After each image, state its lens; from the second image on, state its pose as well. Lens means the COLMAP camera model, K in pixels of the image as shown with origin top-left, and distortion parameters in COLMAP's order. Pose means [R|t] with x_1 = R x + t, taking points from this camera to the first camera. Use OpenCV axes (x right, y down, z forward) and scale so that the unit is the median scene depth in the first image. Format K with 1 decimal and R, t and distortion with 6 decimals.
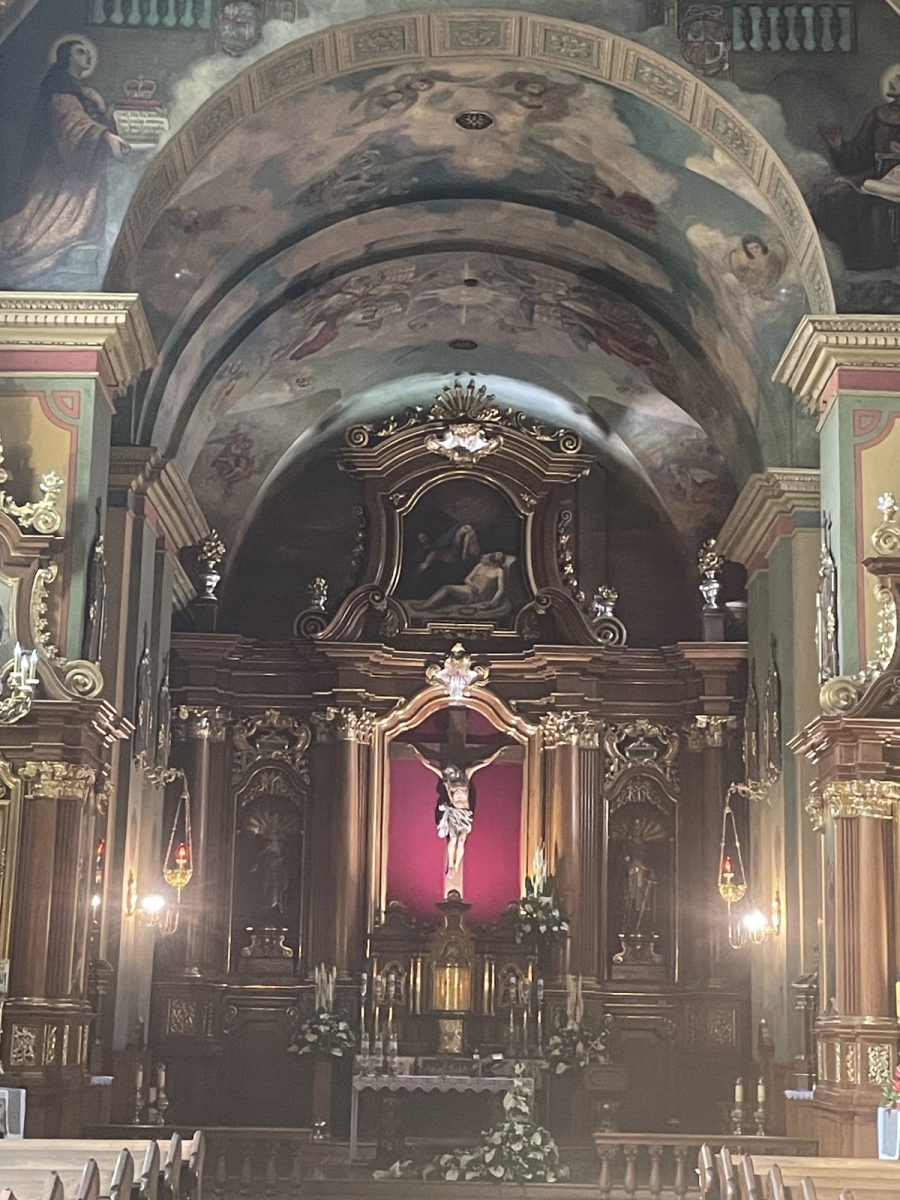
lens RADIAL K [[2057.8, 0, 468.3], [0, 2057.8, 600.6], [0, 0, 1]] dist [0.110715, -0.096661]
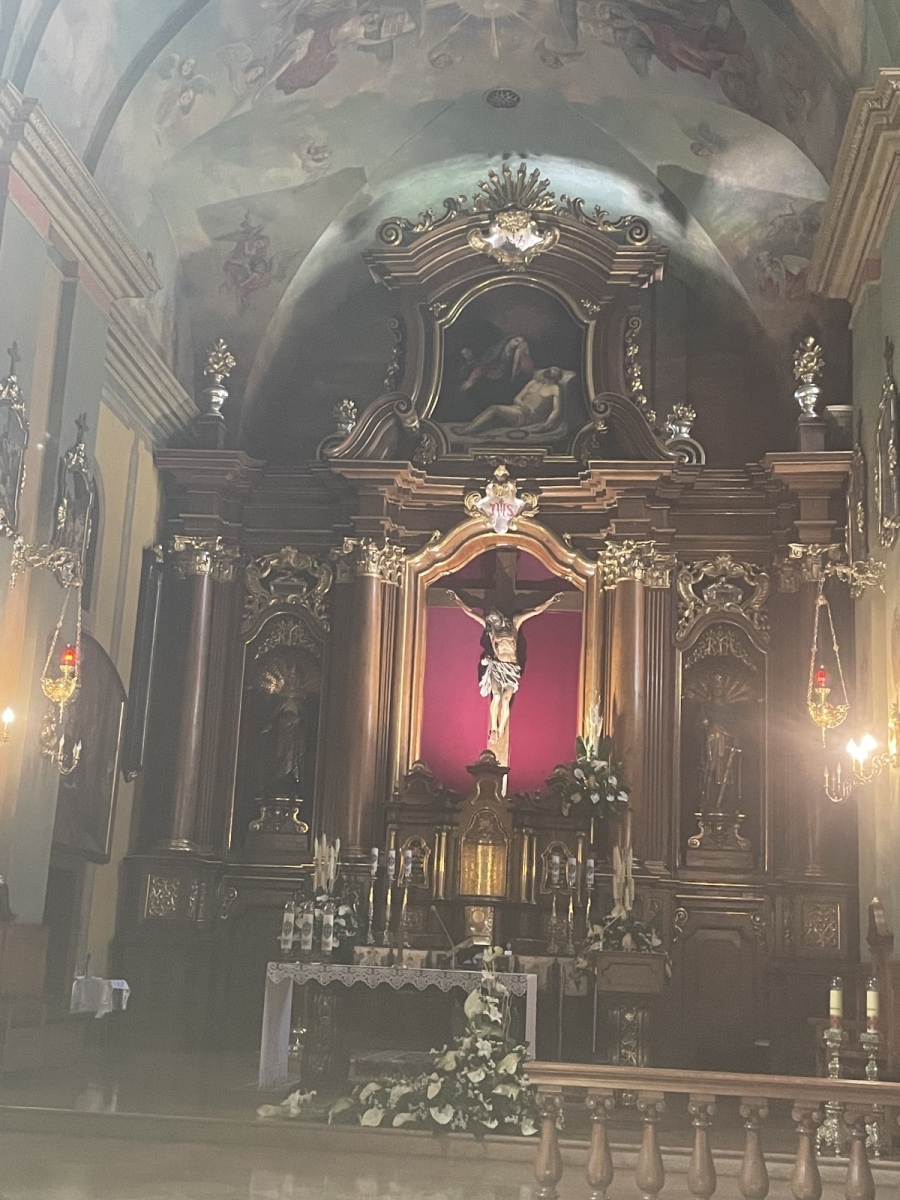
lens RADIAL K [[1516.9, 0, 450.0], [0, 1516.9, 600.0], [0, 0, 1]] dist [0.138849, -0.297740]
pose [[0.991515, -0.002904, -0.129957, 0.056365], [-0.000947, 0.999563, -0.029556, 0.096786], [0.129986, 0.029428, 0.991079, 0.388673]]
